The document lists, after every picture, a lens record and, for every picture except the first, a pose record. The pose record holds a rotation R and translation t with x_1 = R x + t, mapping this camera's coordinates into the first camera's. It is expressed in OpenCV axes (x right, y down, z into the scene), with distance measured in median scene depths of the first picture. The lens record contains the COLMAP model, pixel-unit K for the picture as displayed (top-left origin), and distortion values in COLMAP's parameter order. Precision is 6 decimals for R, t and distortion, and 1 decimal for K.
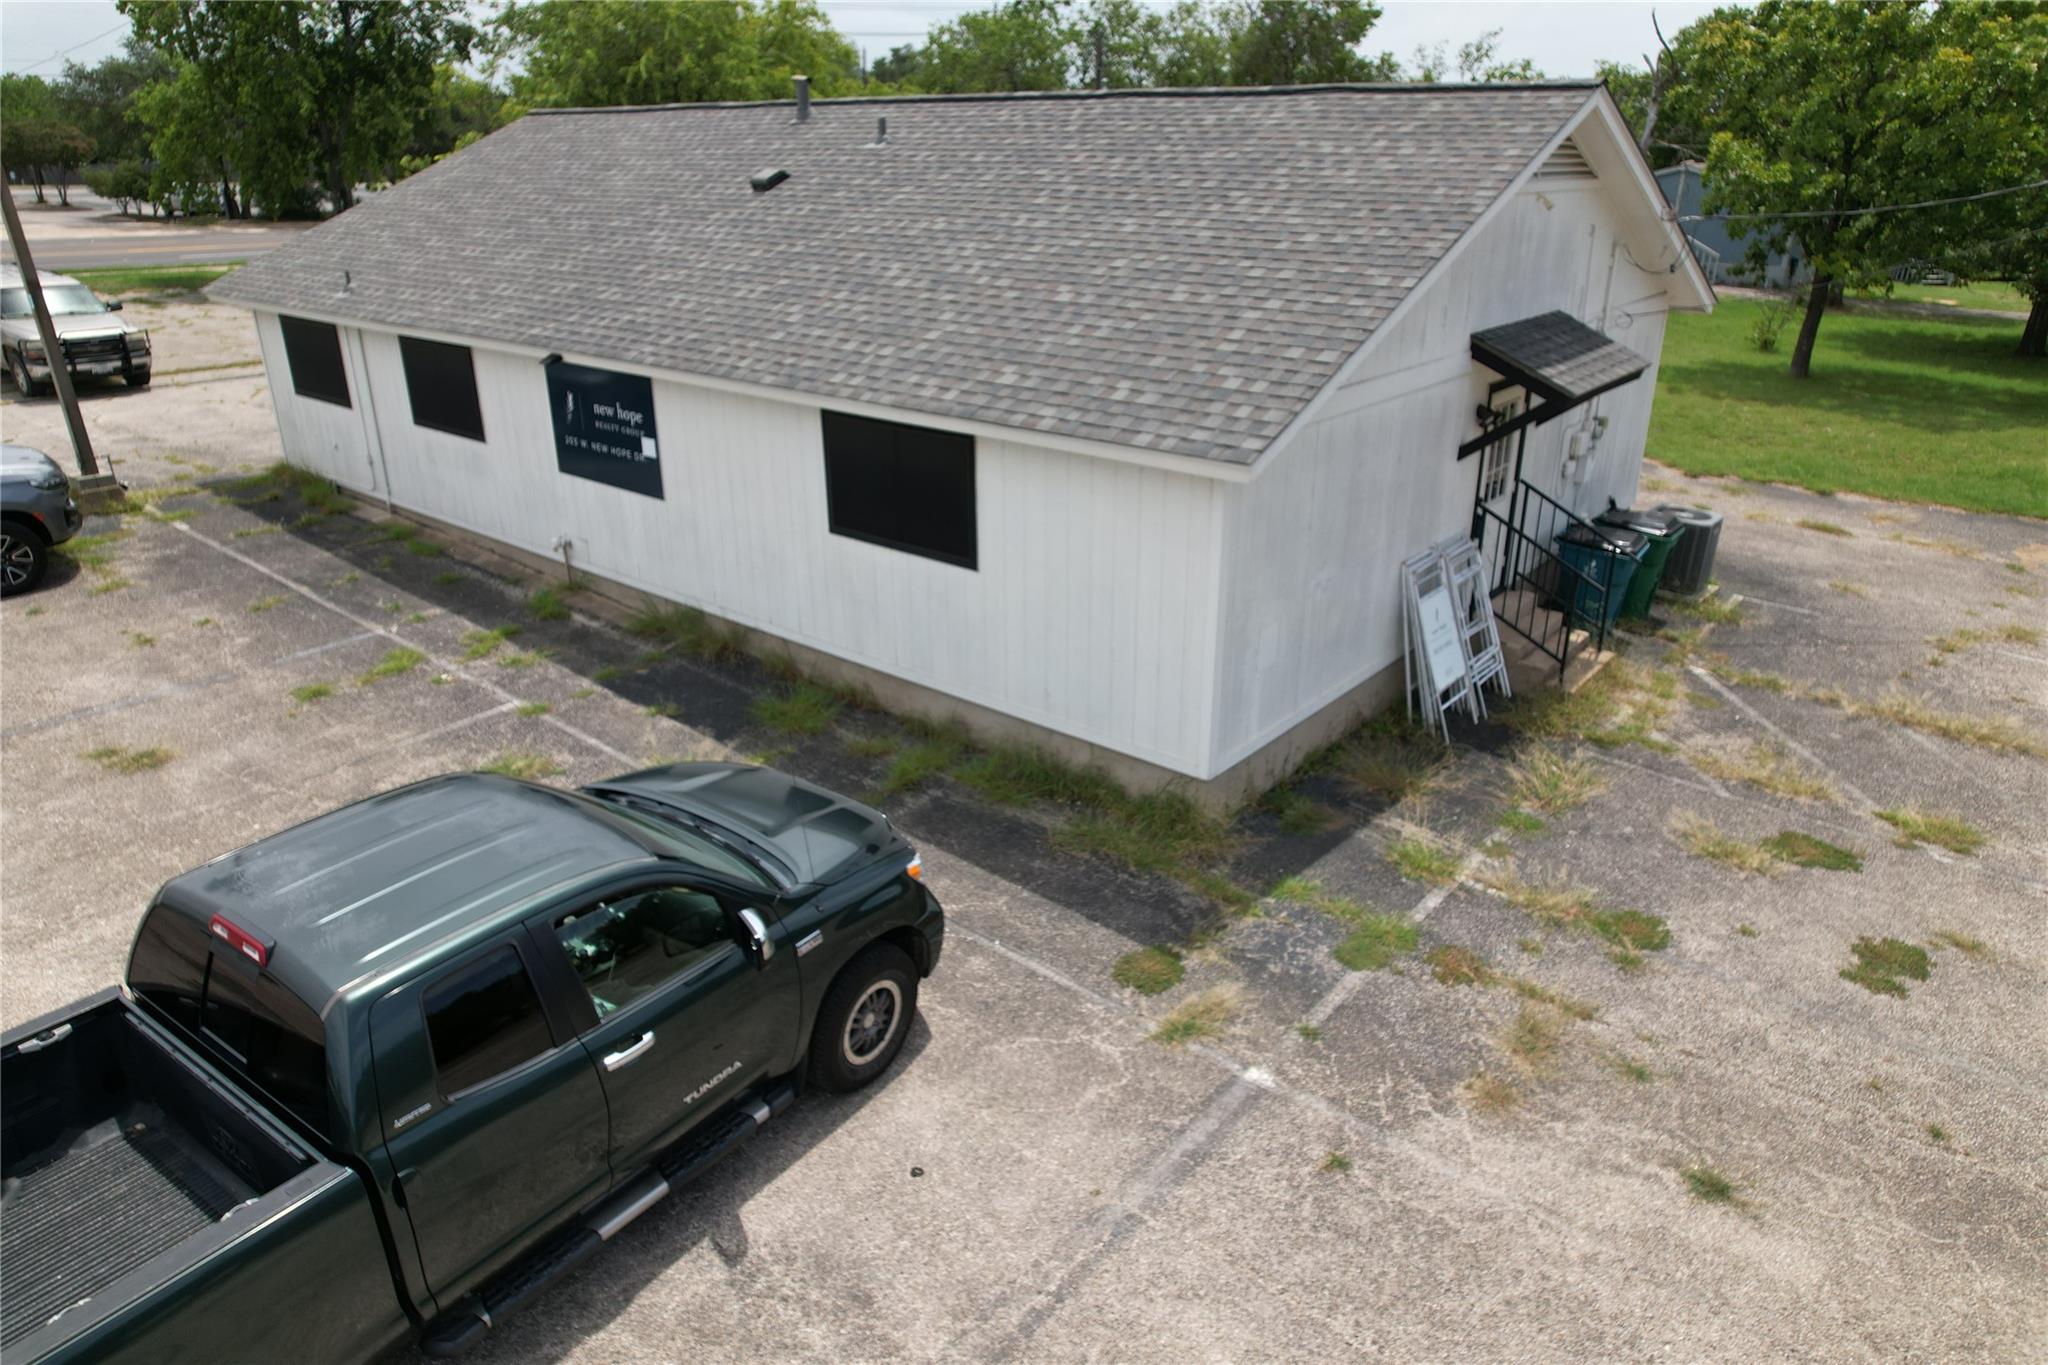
lens RADIAL K [[1307.4, 0, 1046.8], [0, 1307.4, 679.4], [0, 0, 1]] dist [-0.061923, 0.048163]
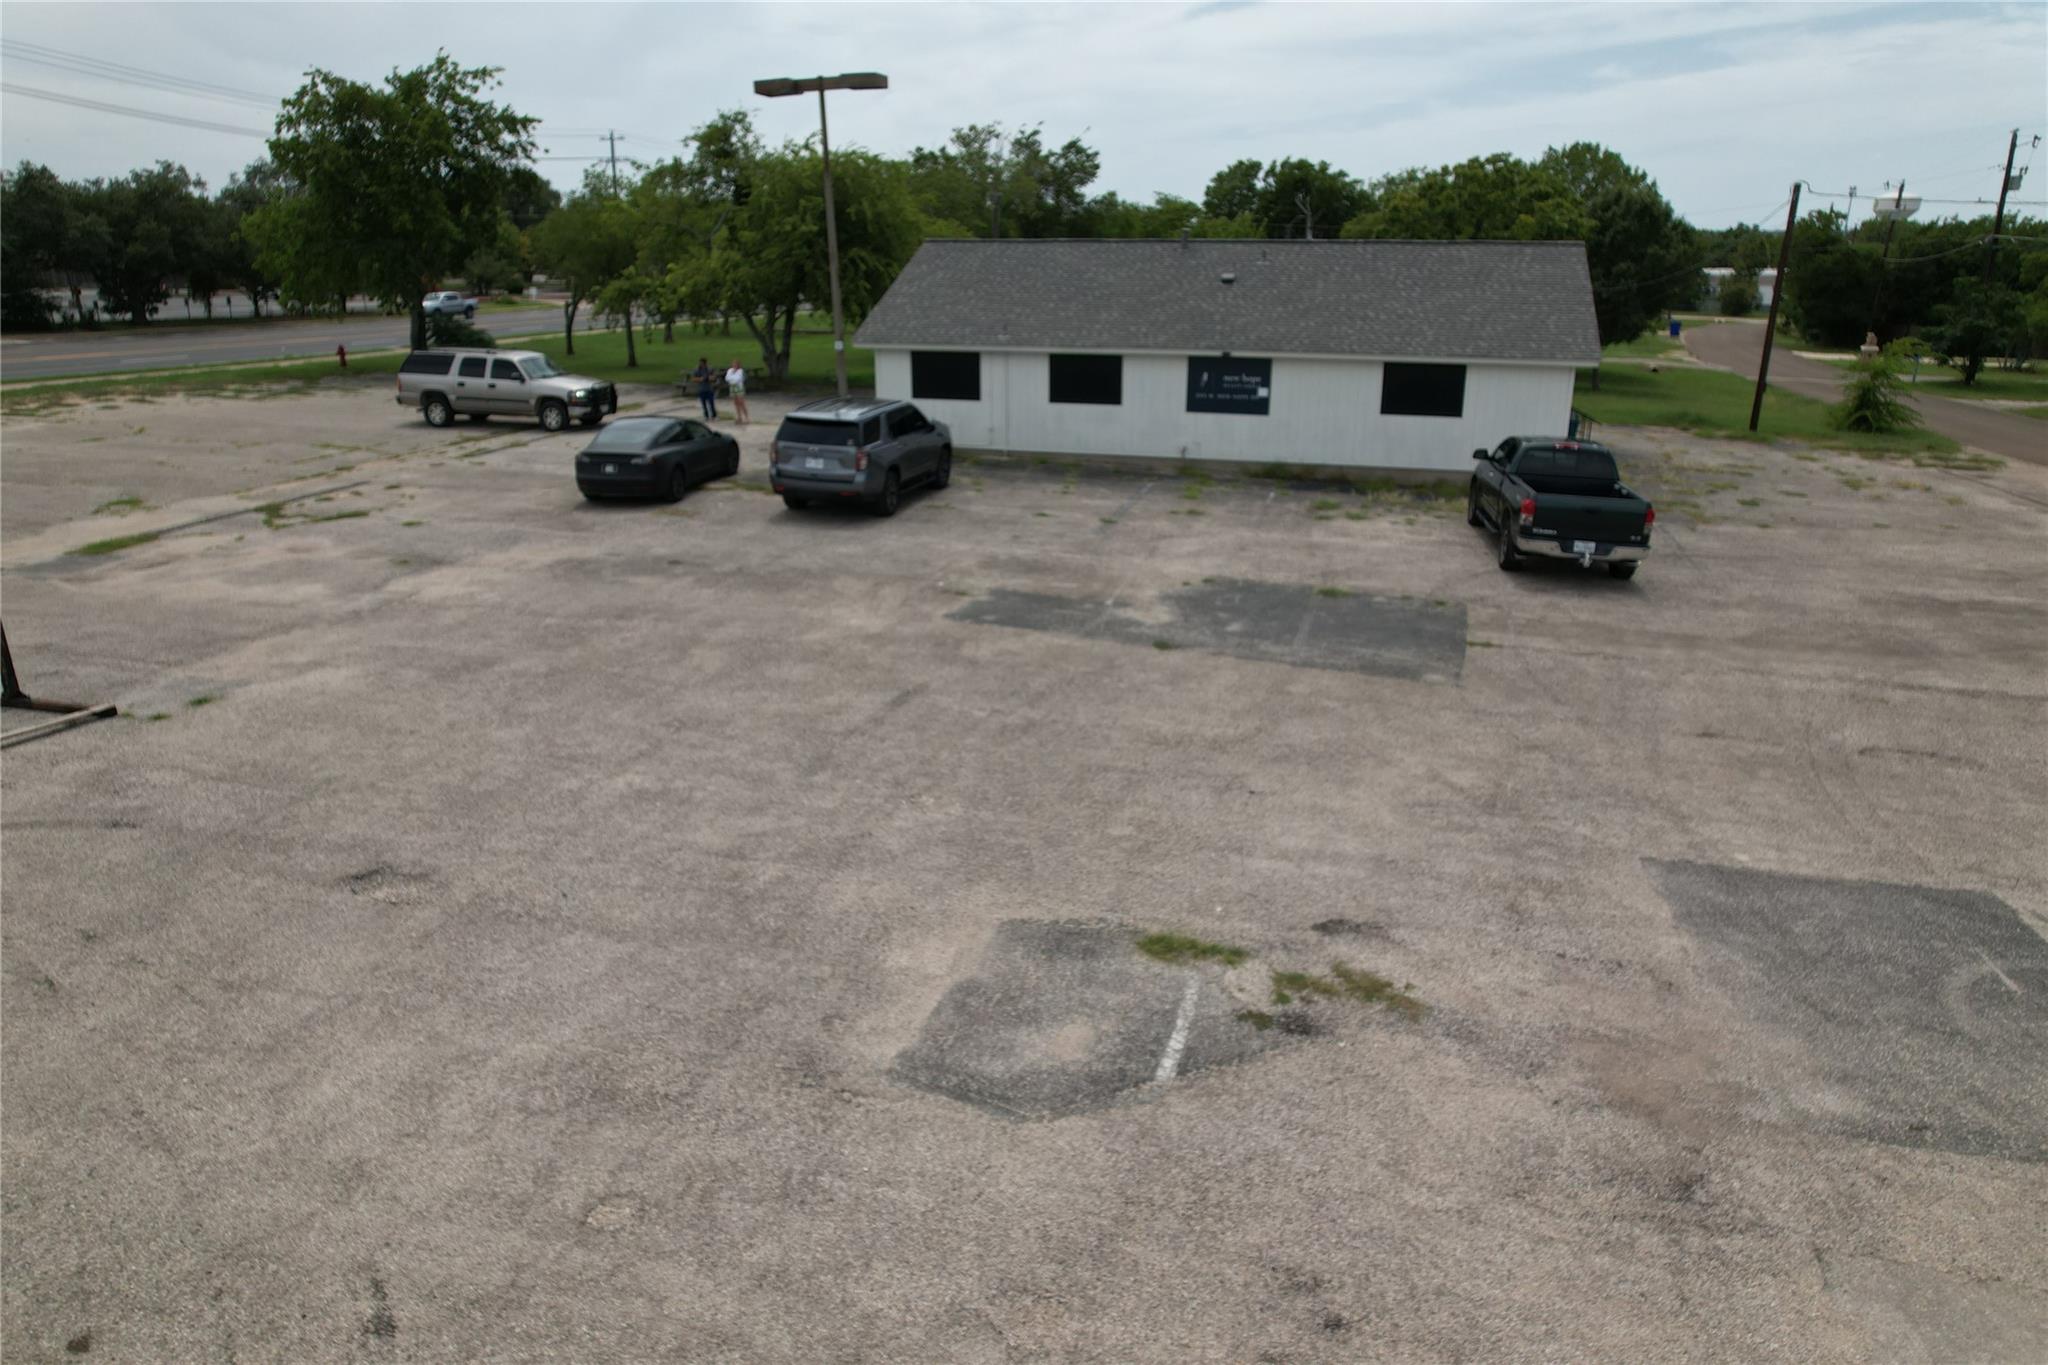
lens RADIAL K [[1307.4, 0, 1046.8], [0, 1307.4, 679.4], [0, 0, 1]] dist [-0.061923, 0.048163]
pose [[0.906203, -0.126930, 0.403341, -1.666100], [0.155251, 0.987138, -0.038161, 0.353370], [-0.393310, 0.097201, 0.914254, -0.906010]]
